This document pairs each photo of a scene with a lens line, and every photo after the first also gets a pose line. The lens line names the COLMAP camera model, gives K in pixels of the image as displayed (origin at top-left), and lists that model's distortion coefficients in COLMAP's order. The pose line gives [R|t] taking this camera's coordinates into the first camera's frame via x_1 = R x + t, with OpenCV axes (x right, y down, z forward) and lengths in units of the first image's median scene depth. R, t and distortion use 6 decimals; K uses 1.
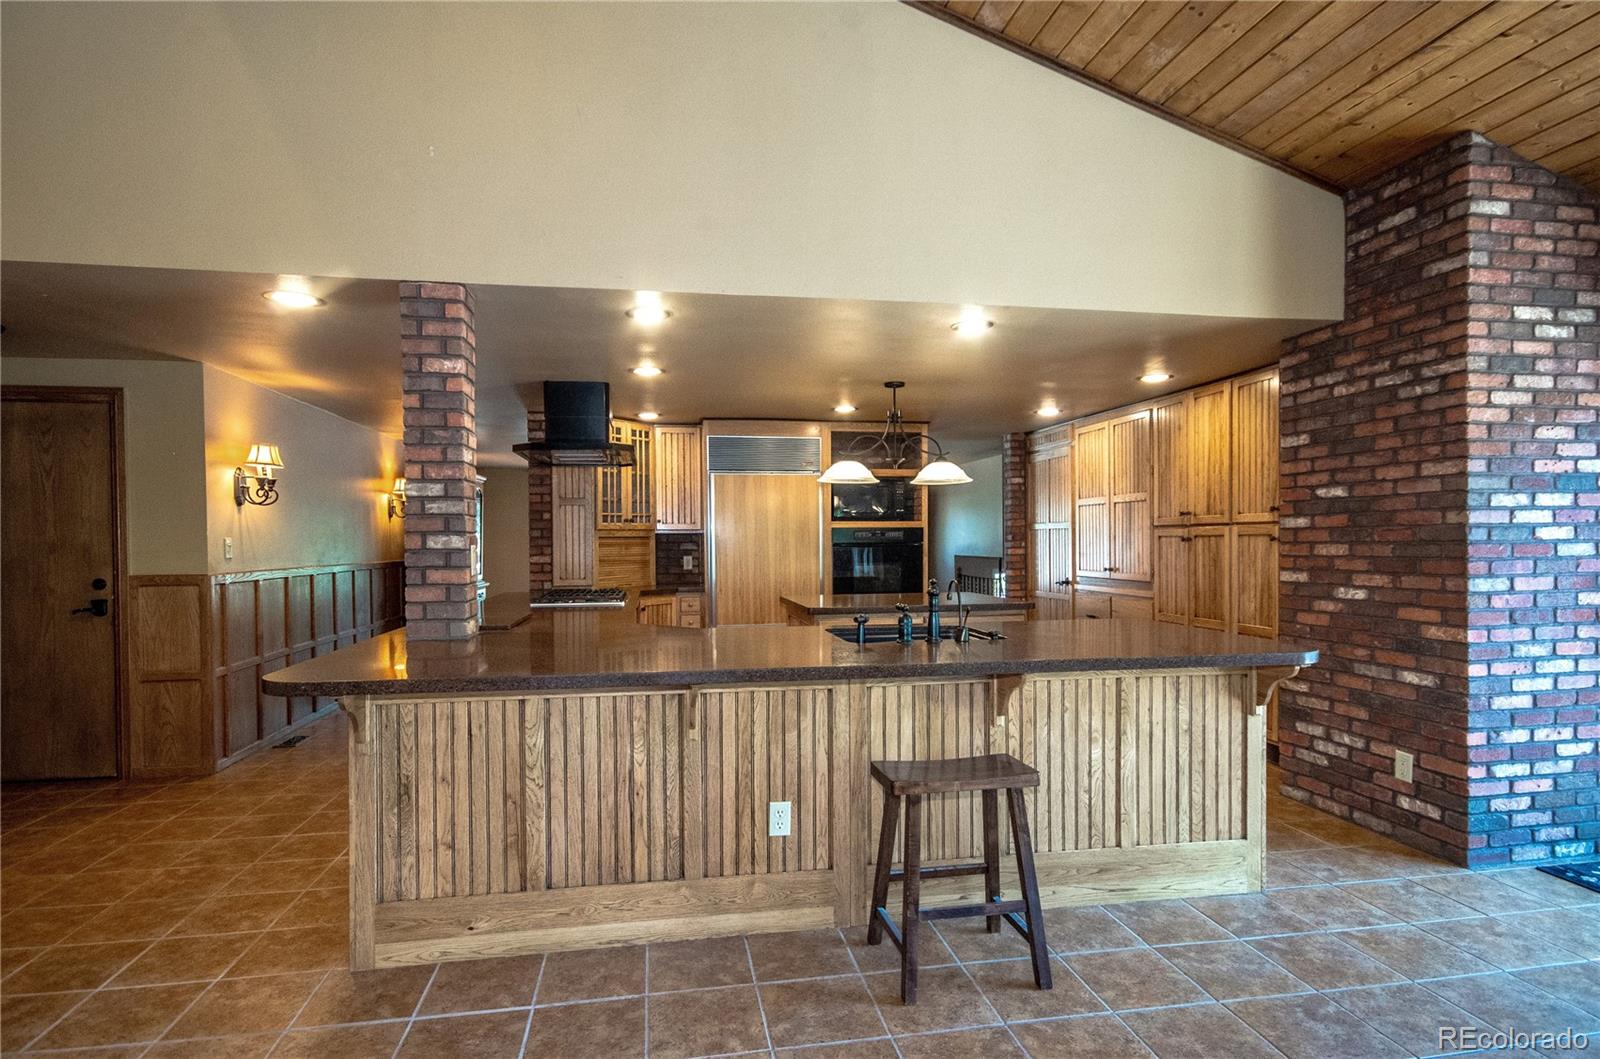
lens RADIAL K [[772.3, 0, 794.8], [0, 772.3, 539.6], [0, 0, 1]] dist [0.002901, 0.000430]
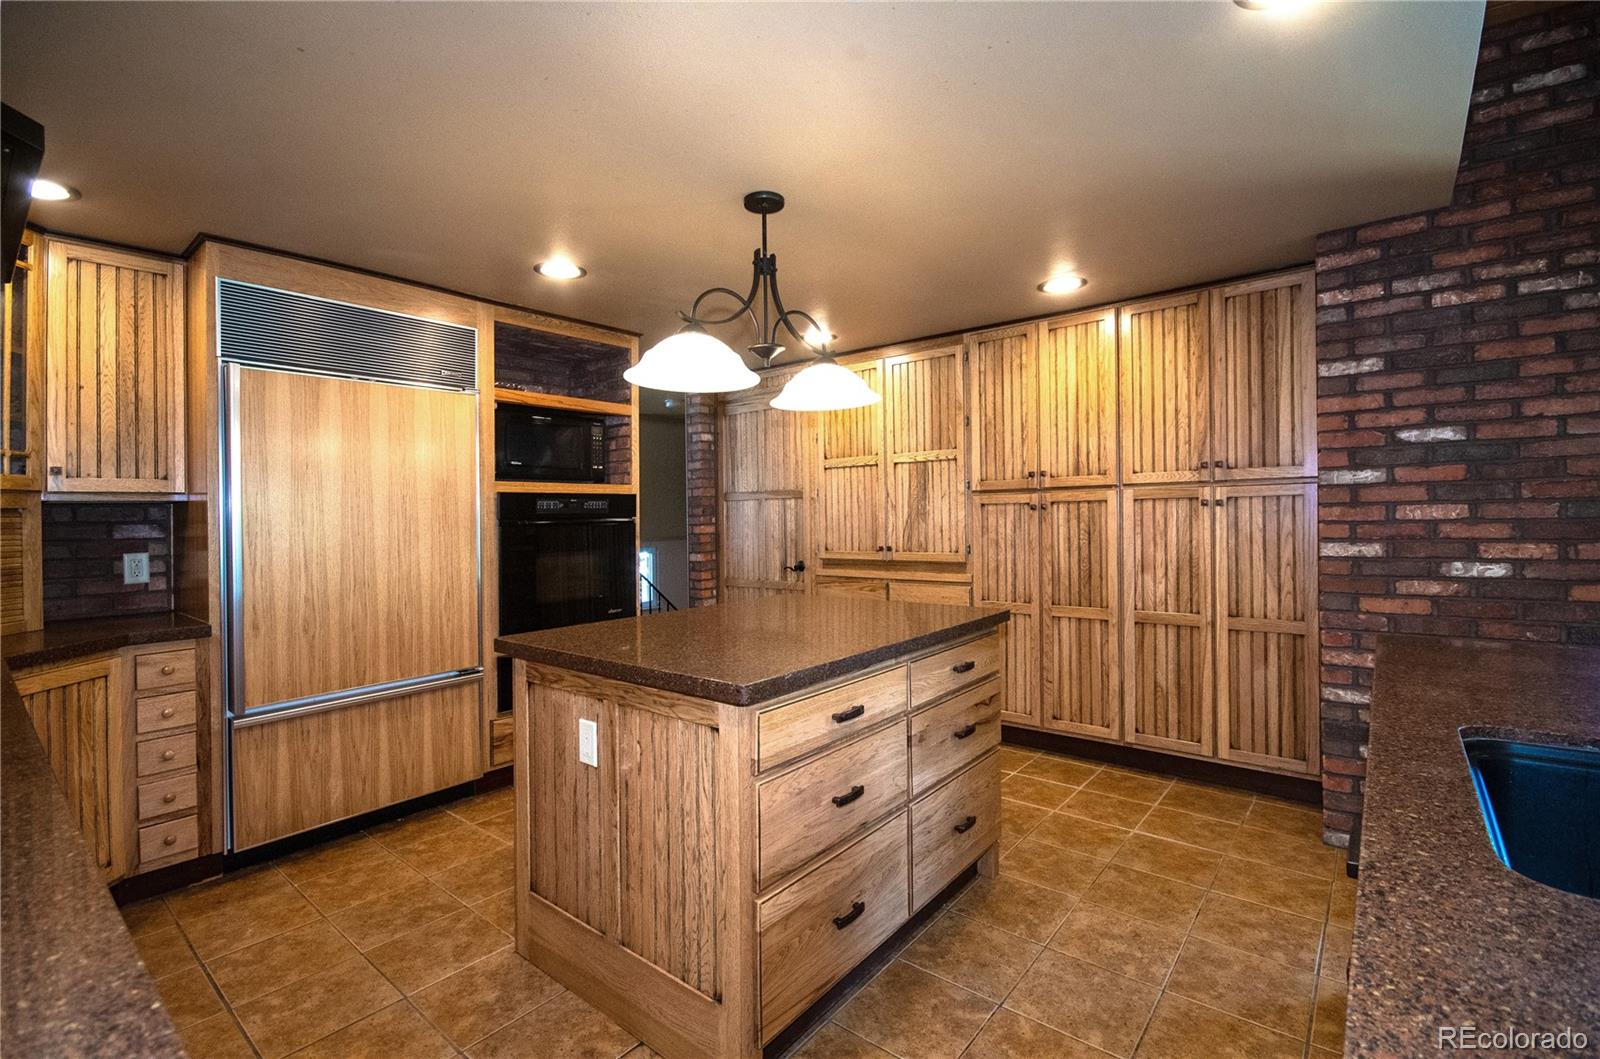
lens RADIAL K [[714.7, 0, 818.5], [0, 714.7, 511.6], [0, 0, 1]] dist [-0.024511, -0.002033]
pose [[0.764730, -0.004523, 0.644335, -0.186288], [0.012765, 0.999885, -0.008132, 0.010380], [-0.644224, 0.014444, 0.764700, 0.835228]]
